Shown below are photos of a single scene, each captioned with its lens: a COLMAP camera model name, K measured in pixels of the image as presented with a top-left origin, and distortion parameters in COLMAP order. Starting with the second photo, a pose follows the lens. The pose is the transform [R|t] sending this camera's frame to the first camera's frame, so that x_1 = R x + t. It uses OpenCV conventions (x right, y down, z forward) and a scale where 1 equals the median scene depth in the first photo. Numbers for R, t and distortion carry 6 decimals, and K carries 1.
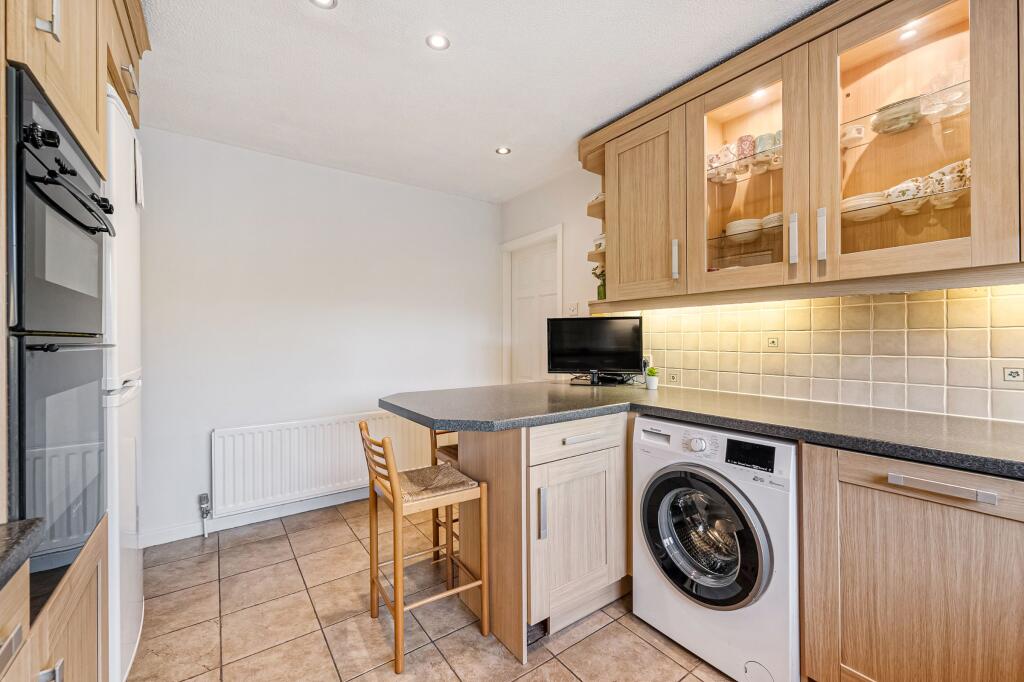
lens RADIAL K [[406.6, 0, 516.8], [0, 406.6, 340.9], [0, 0, 1]] dist [0.001019, 0.000043]
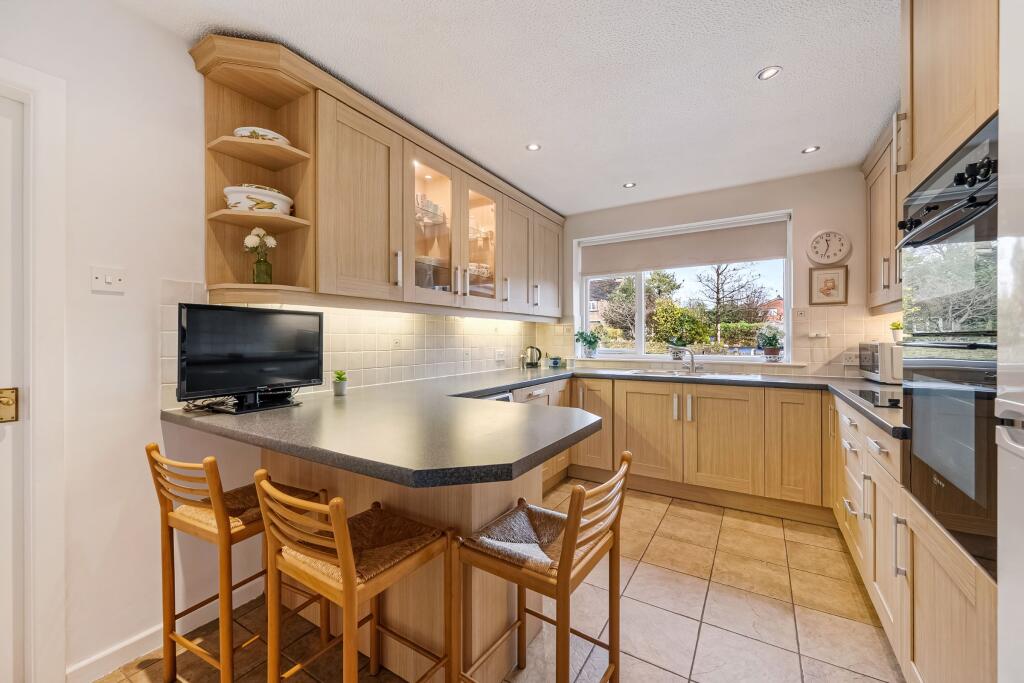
lens RADIAL K [[406.6, 0, 516.8], [0, 406.6, 341.4], [0, 0, 1]] dist [0.001019, 0.000043]
pose [[-0.380772, 0.002218, 0.924666, -0.748205], [0.007271, 0.999973, 0.000595, 0.001606], [-0.924641, 0.006950, -0.380778, 1.093251]]
